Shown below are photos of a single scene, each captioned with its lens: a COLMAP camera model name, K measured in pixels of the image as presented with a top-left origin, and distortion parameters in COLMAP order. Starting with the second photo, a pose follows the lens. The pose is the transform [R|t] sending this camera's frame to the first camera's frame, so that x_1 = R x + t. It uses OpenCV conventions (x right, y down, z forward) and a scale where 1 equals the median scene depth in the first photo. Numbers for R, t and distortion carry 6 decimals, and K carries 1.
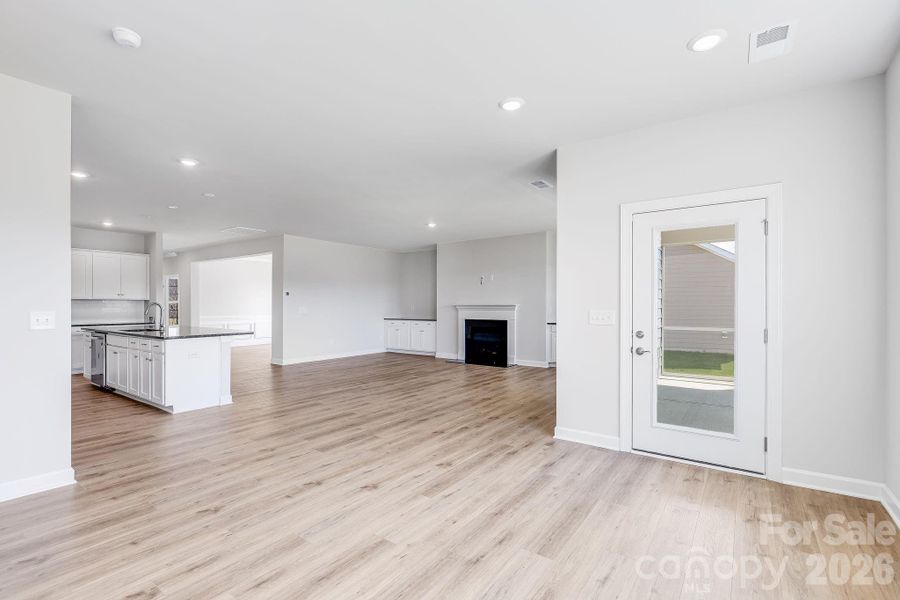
lens RADIAL K [[408.1, 0, 448.1], [0, 408.1, 305.5], [0, 0, 1]] dist [-0.003082, 0.000308]
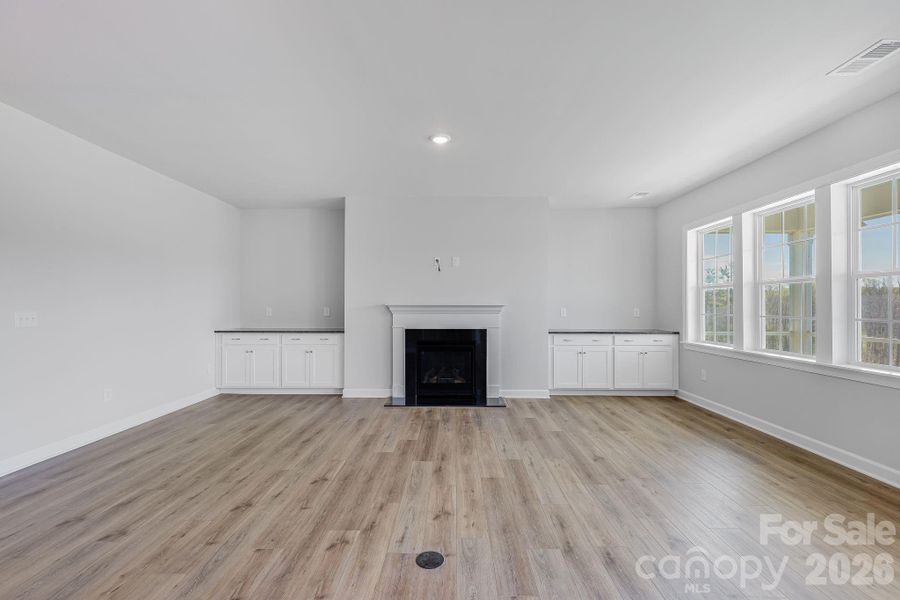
lens RADIAL K [[408.1, 0, 454.0], [0, 408.1, 300.6], [0, 0, 1]] dist [-0.003082, 0.000308]
pose [[0.811201, 0.007686, 0.584717, -0.314551], [-0.000921, 0.999929, -0.011866, -0.000106], [-0.584767, 0.009087, 0.811150, 0.610143]]
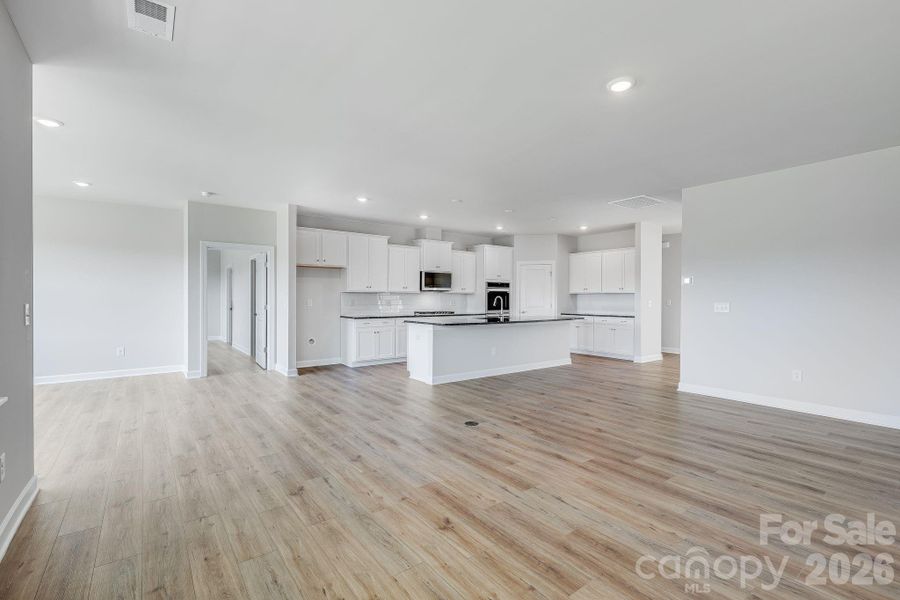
lens RADIAL K [[408.1, 0, 451.9], [0, 408.1, 300.8], [0, 0, 1]] dist [-0.003082, 0.000308]
pose [[-0.287884, 0.006471, -0.957643, 0.374947], [-0.004232, 0.999959, 0.008029, -0.001184], [0.957656, 0.006364, -0.287845, 0.978030]]
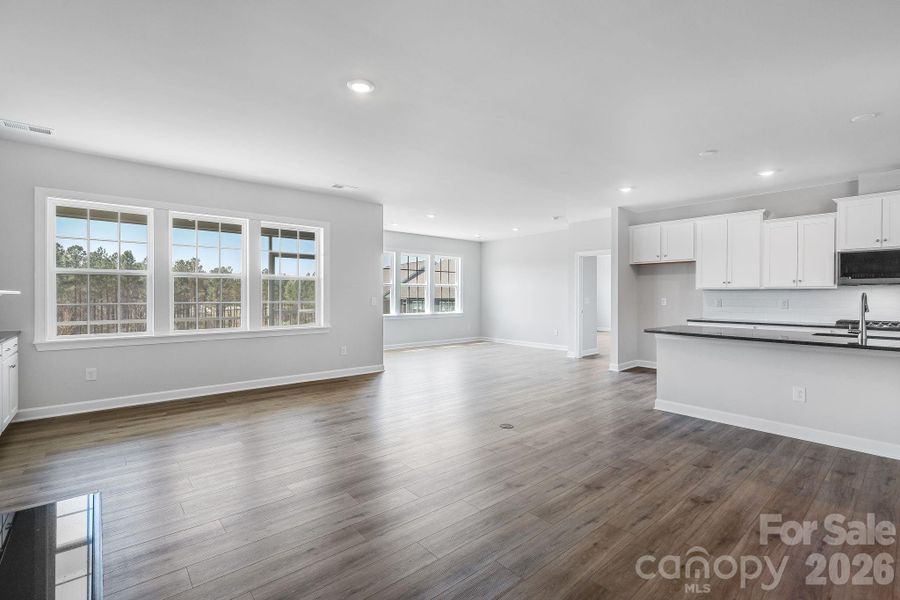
lens RADIAL K [[408.1, 0, 446.0], [0, 408.1, 296.8], [0, 0, 1]] dist [-0.003082, 0.000308]
pose [[-0.972153, -0.004787, 0.234297, -0.213039], [-0.003548, 0.999977, 0.005709, -0.001675], [-0.234319, 0.004719, -0.972148, 1.380723]]
